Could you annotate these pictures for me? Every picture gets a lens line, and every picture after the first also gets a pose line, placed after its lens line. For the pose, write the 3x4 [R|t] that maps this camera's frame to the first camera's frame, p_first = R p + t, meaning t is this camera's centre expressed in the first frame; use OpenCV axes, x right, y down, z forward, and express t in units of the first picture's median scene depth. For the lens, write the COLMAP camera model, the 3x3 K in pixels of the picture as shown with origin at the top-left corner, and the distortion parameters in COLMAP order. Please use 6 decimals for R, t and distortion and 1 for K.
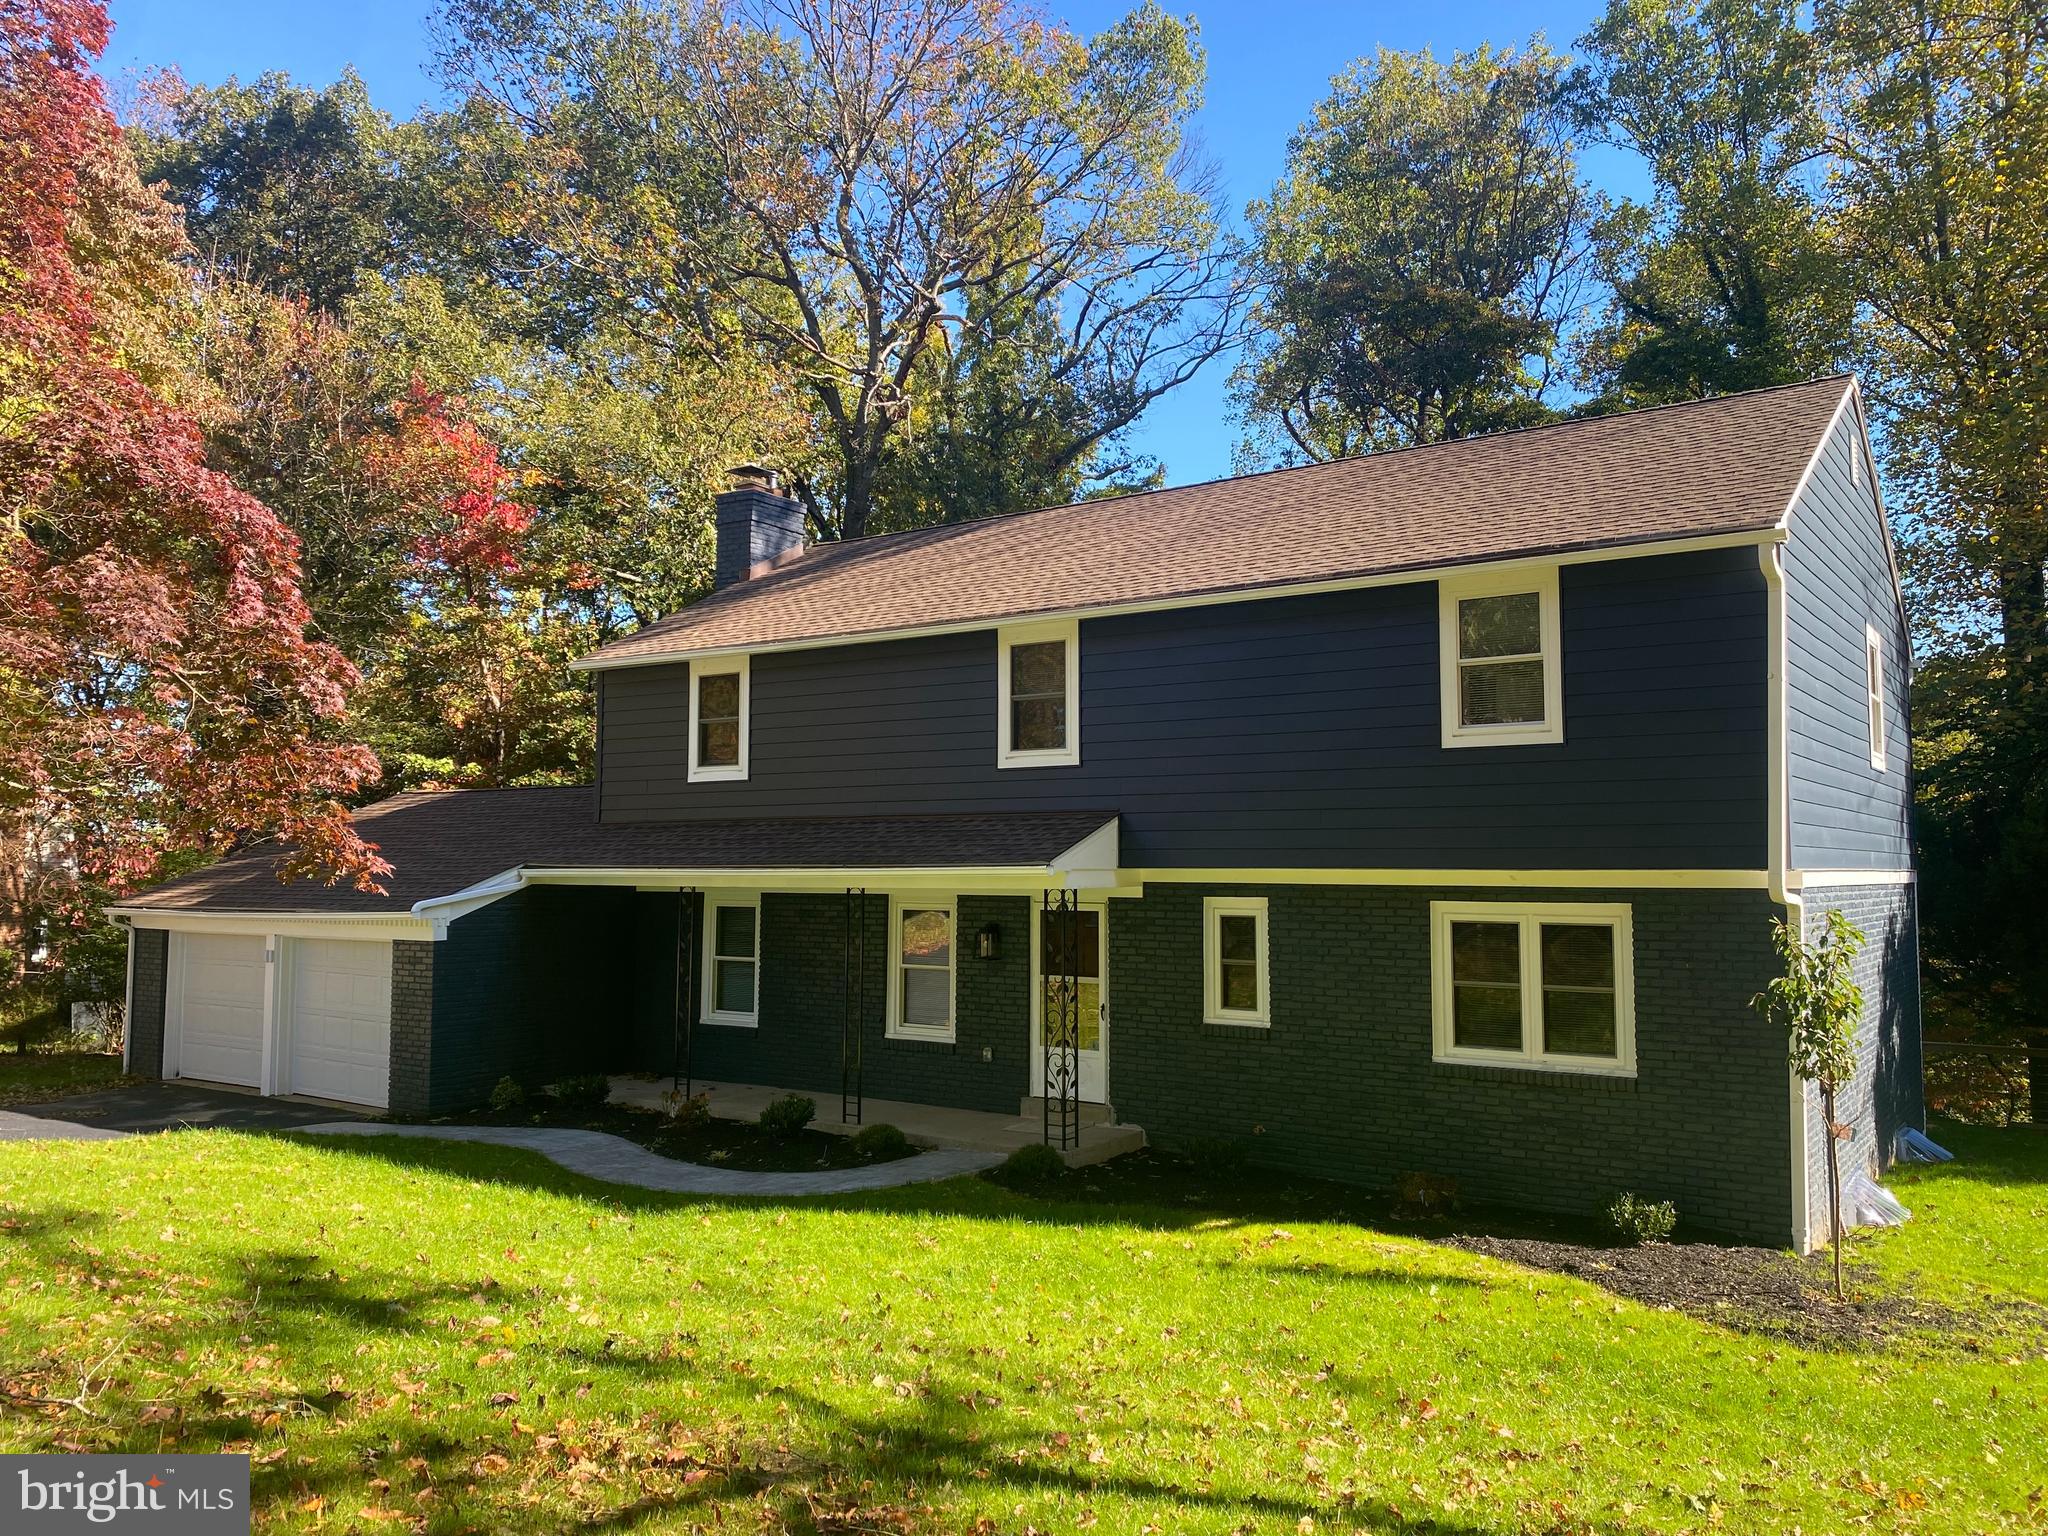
lens RADIAL K [[1549.4, 0, 1024.7], [0, 1549.4, 763.9], [0, 0, 1]] dist [0.025897, -0.029644]
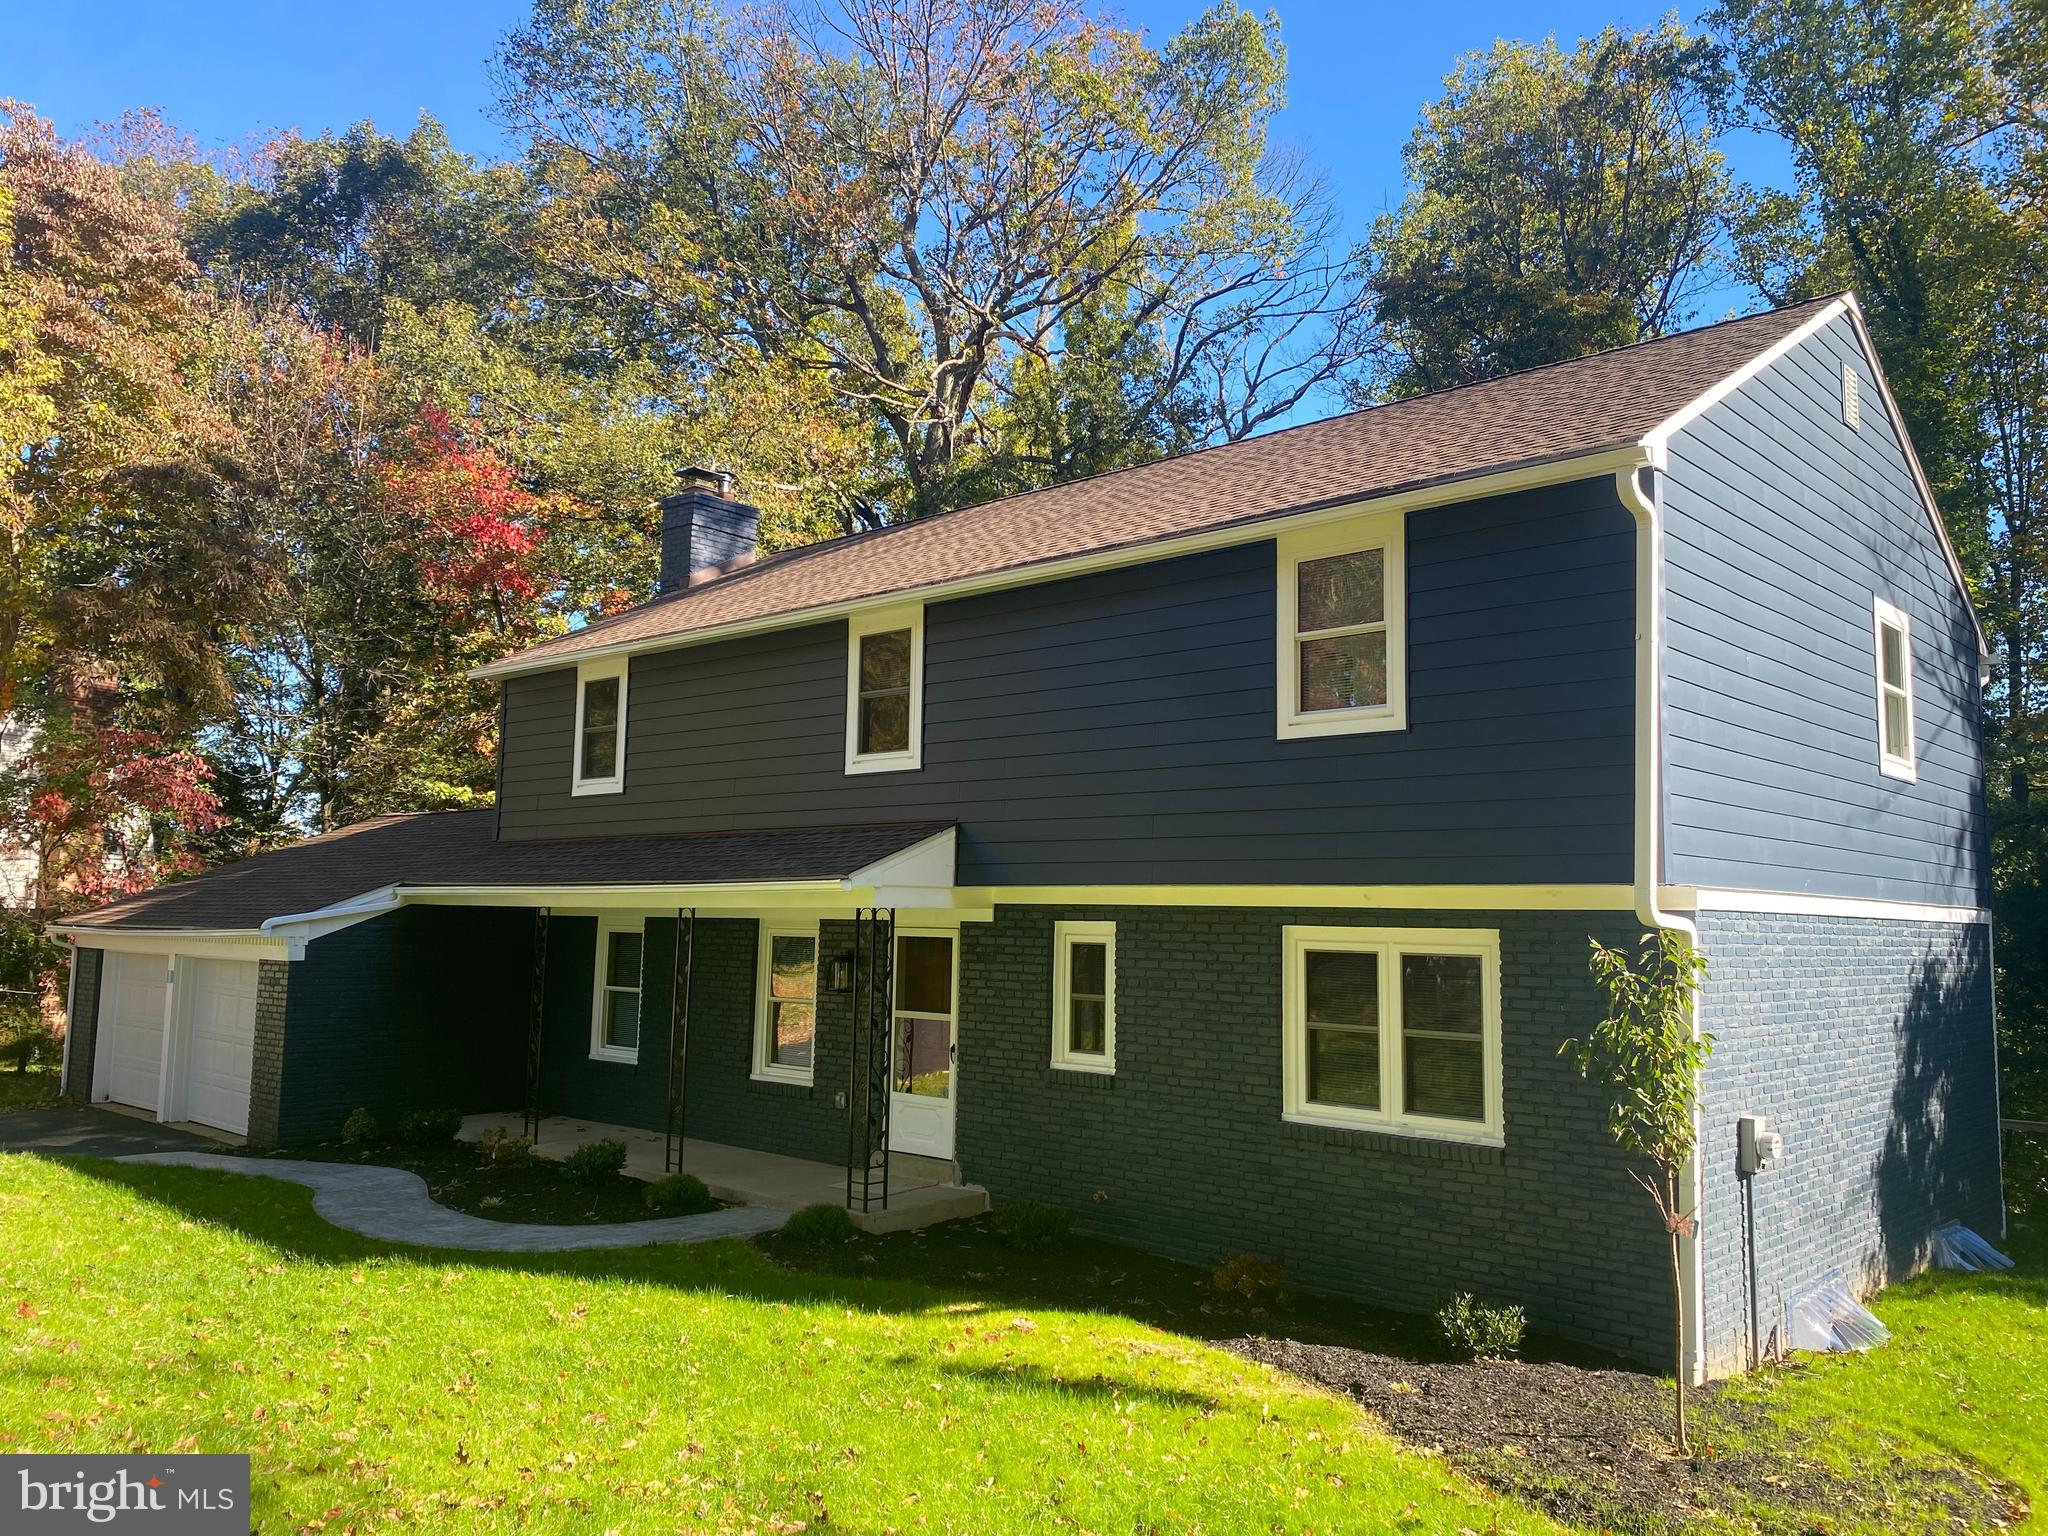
lens RADIAL K [[1549.4, 0, 1021.3], [0, 1549.4, 770.1], [0, 0, 1]] dist [0.025897, -0.029644]
pose [[0.991195, 0.002627, -0.132381, 0.203293], [-0.006813, 0.999491, -0.031181, 0.027687], [0.132232, 0.031809, 0.990708, 0.136334]]
